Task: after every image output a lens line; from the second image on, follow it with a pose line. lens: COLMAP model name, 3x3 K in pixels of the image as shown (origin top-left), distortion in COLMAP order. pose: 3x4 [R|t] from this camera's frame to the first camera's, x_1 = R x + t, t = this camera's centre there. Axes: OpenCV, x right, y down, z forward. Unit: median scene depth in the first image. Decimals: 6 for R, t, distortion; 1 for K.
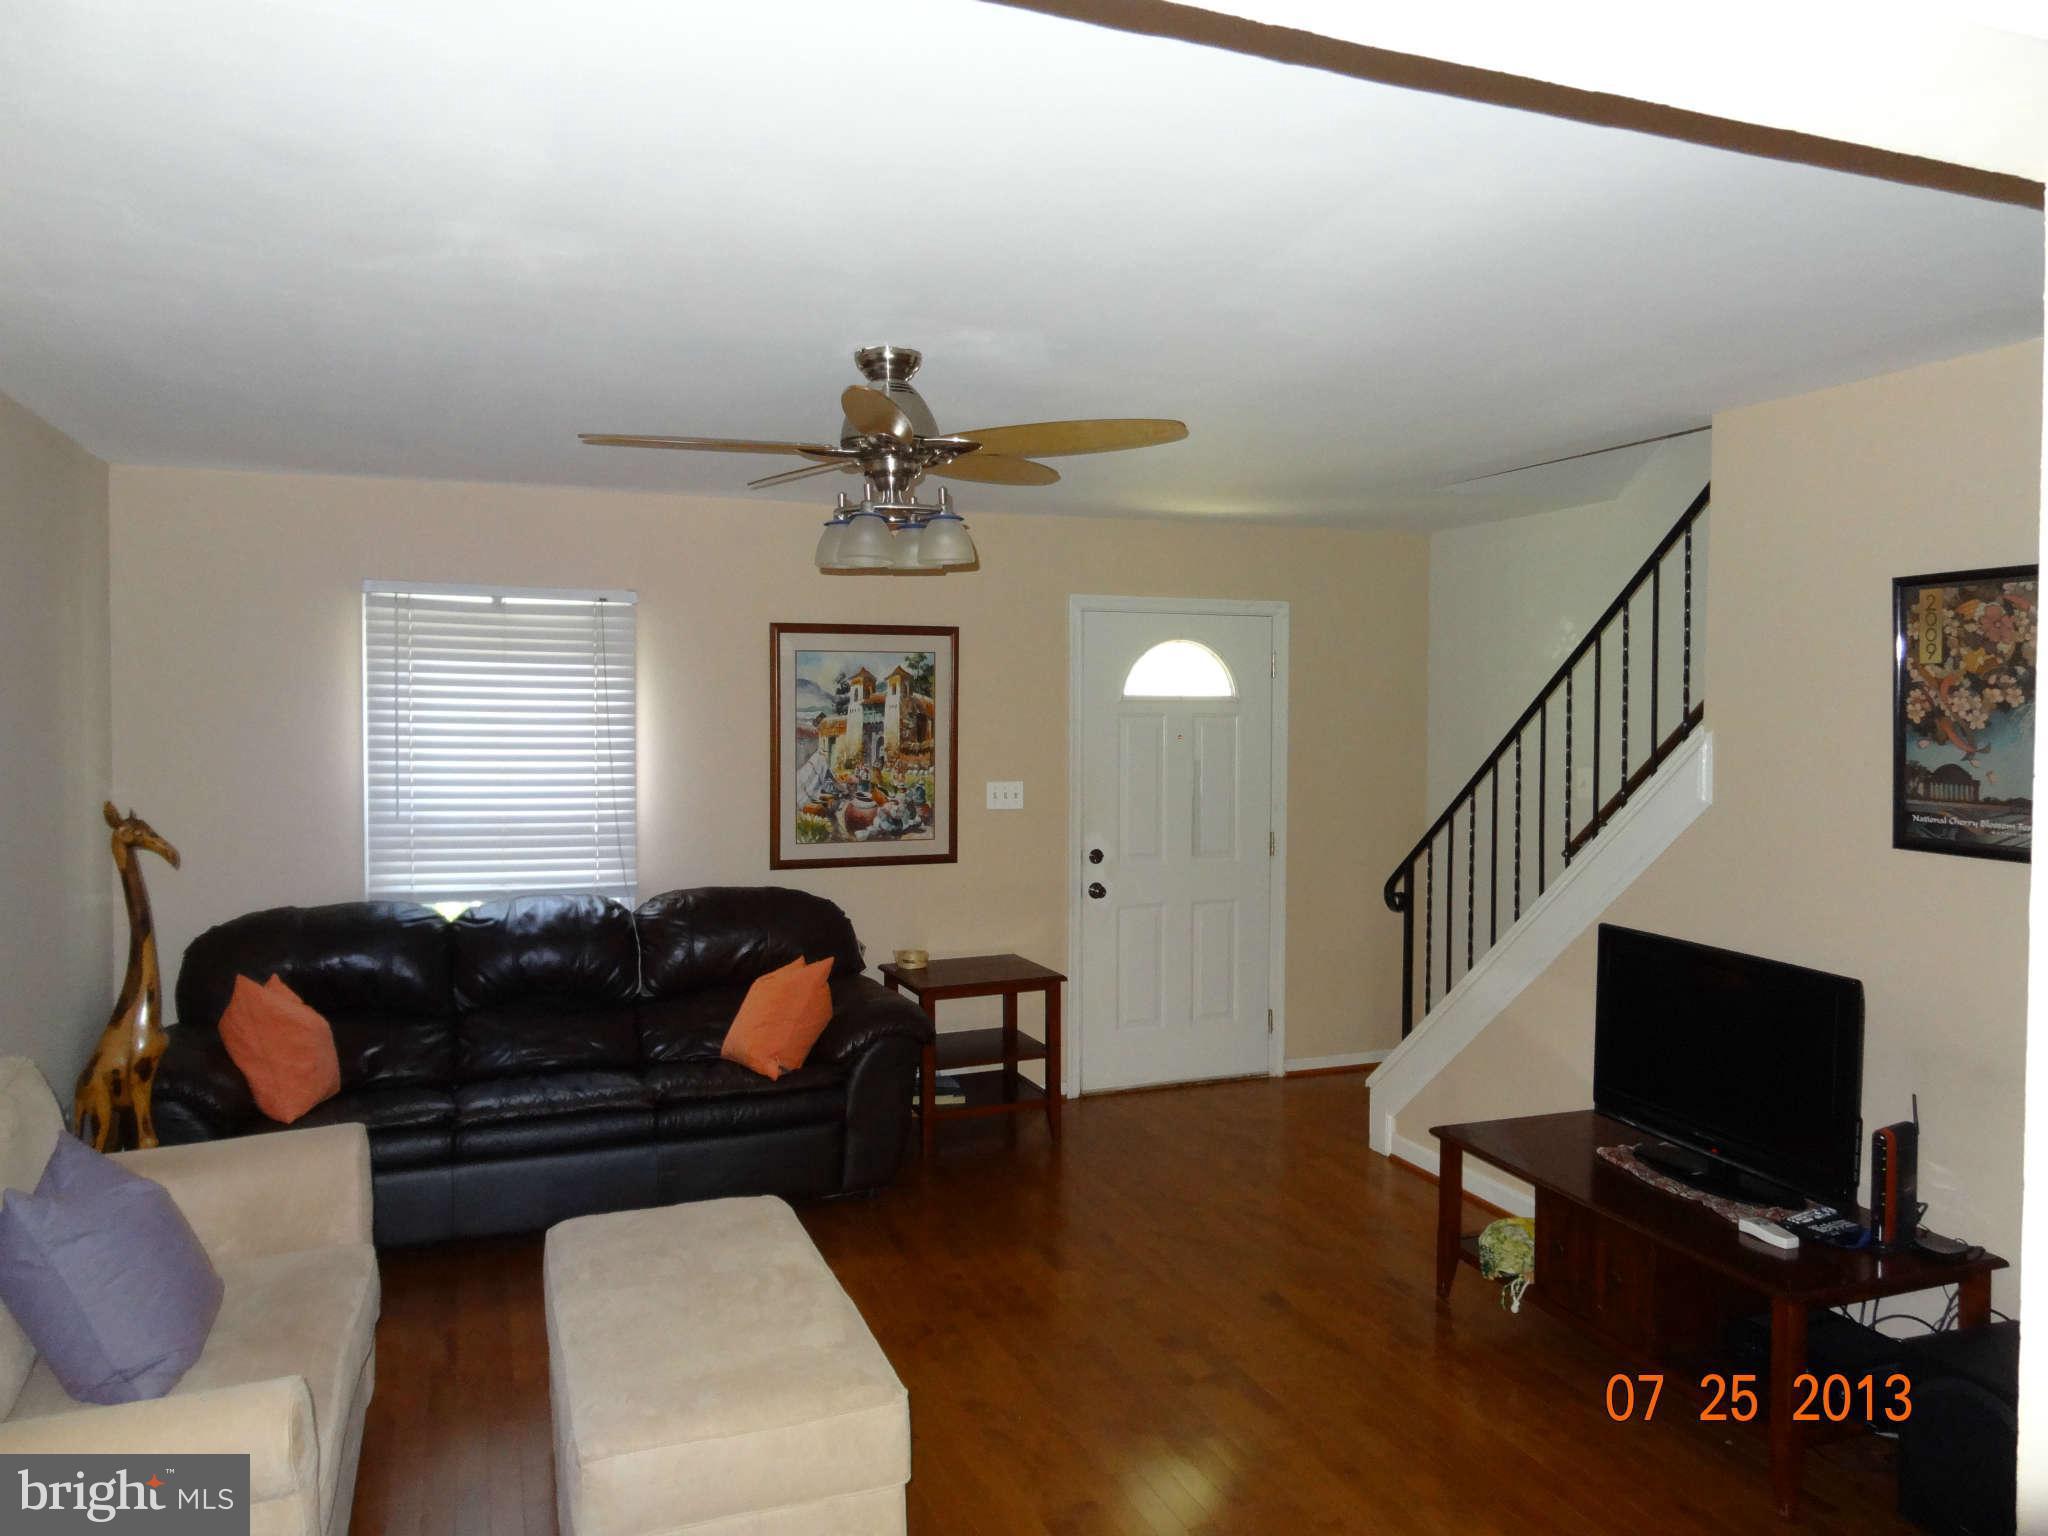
lens RADIAL K [[1404.1, 0, 1031.5], [0, 1404.1, 761.4], [0, 0, 1]] dist [-0.007806, 0.001742]
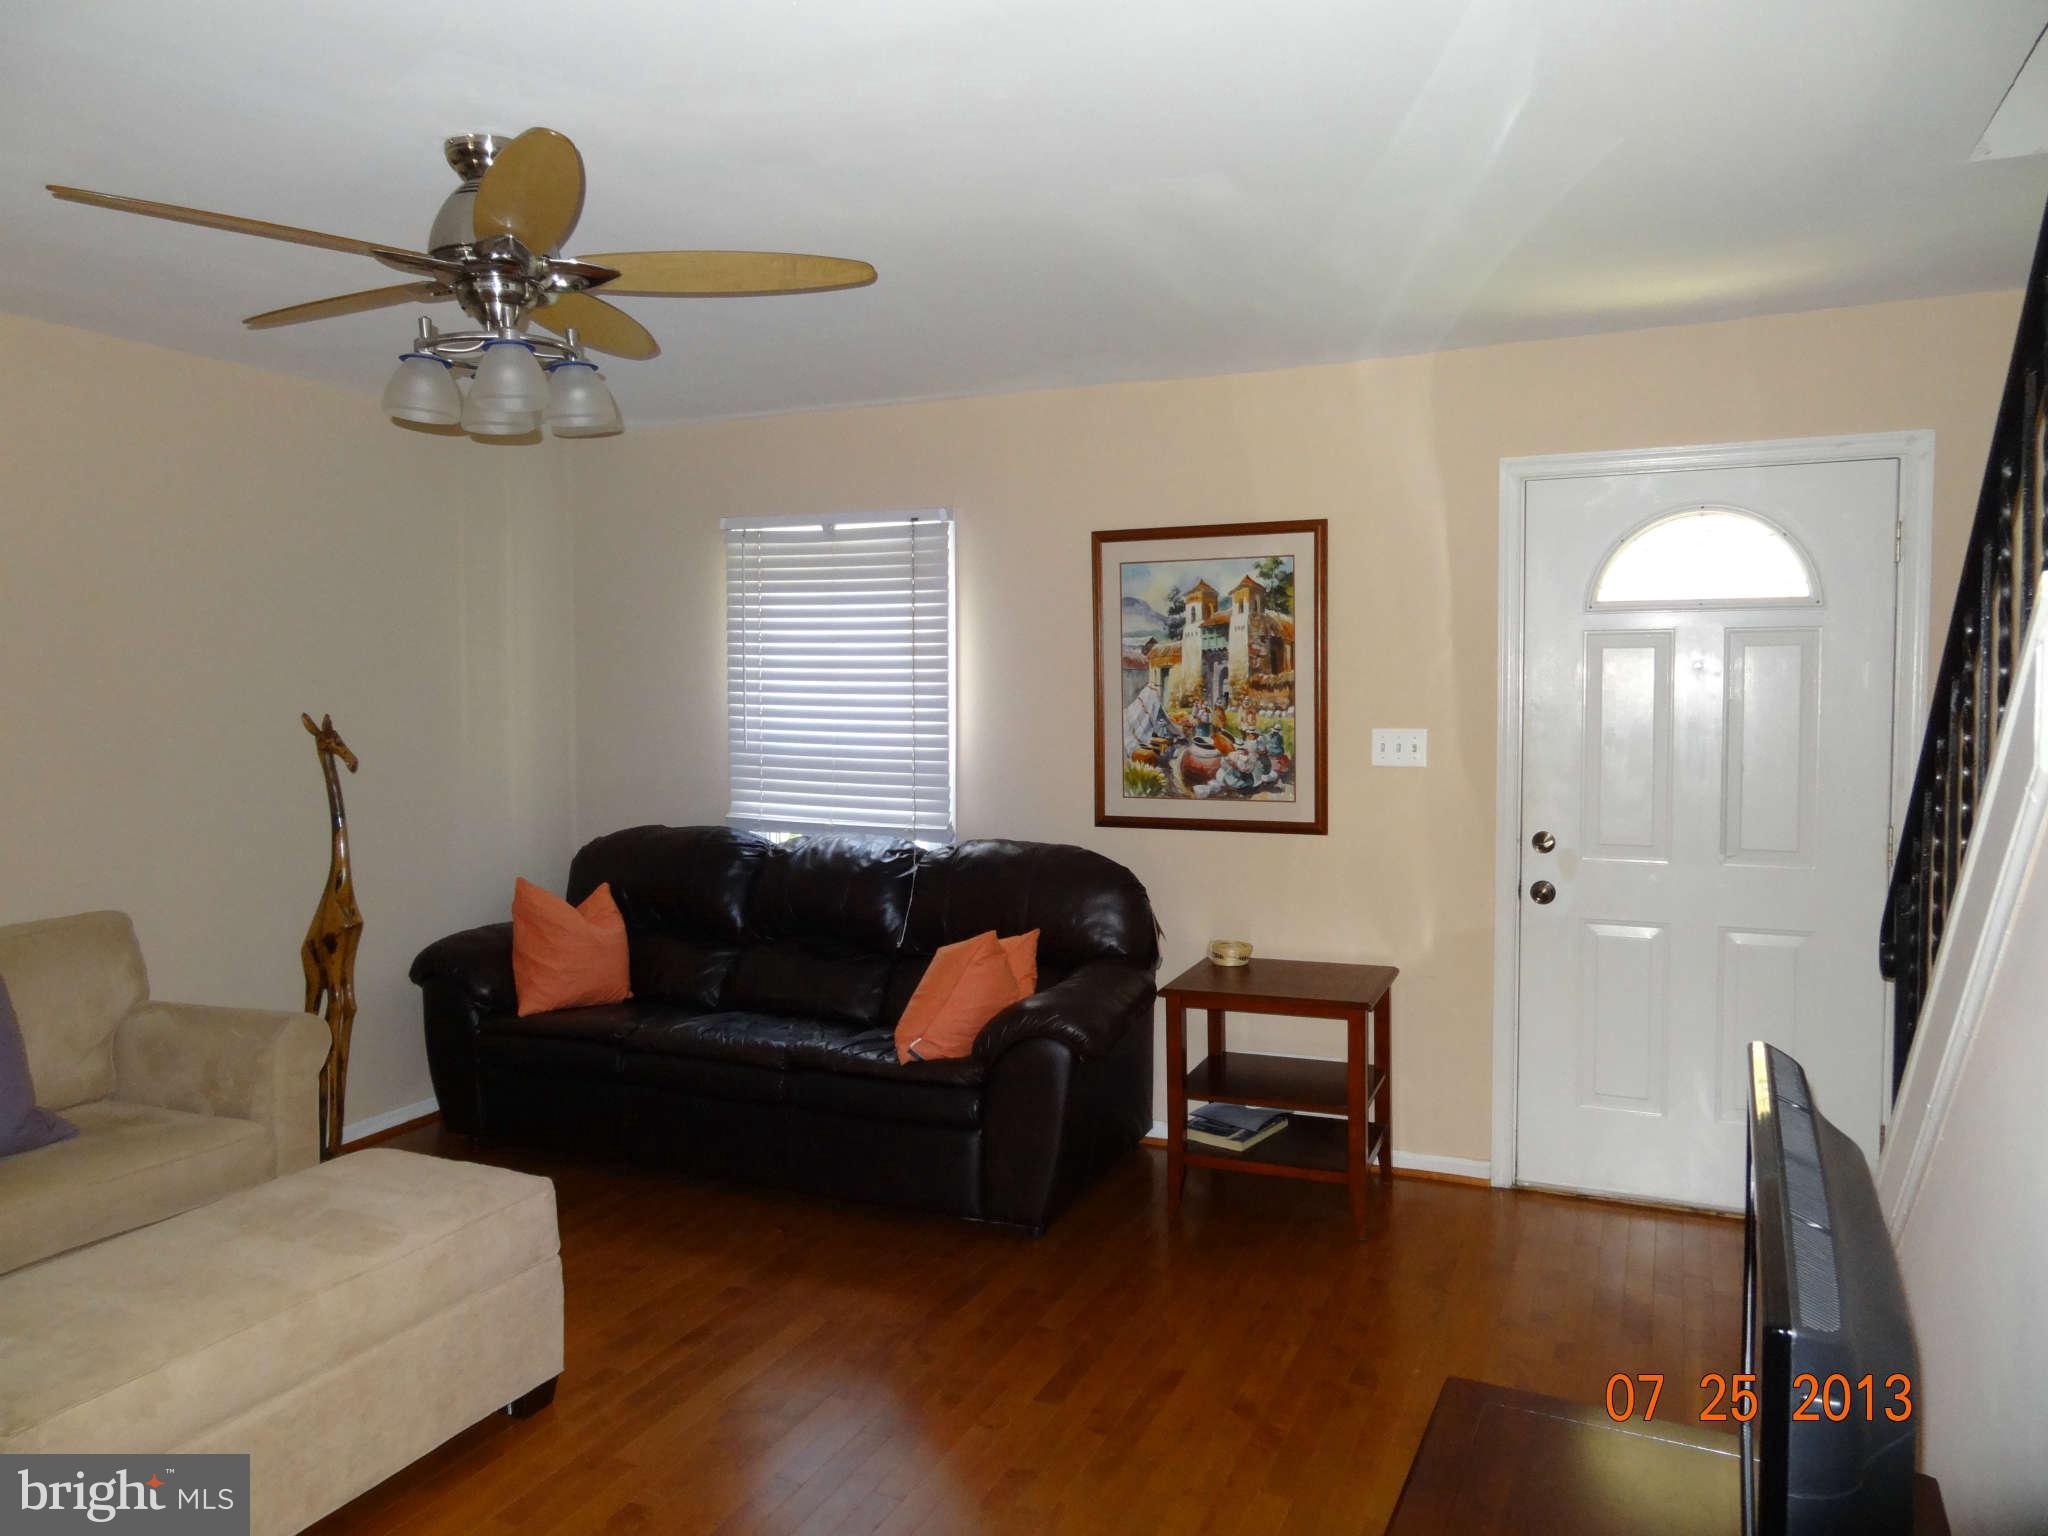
lens RADIAL K [[1404.1, 0, 1024.5], [0, 1404.1, 763.0], [0, 0, 1]] dist [-0.007806, 0.001742]
pose [[0.702399, 0.037031, -0.710819, 0.375075], [-0.019750, 0.999275, 0.032542, 0.012649], [0.711509, -0.008819, 0.702621, 0.368905]]
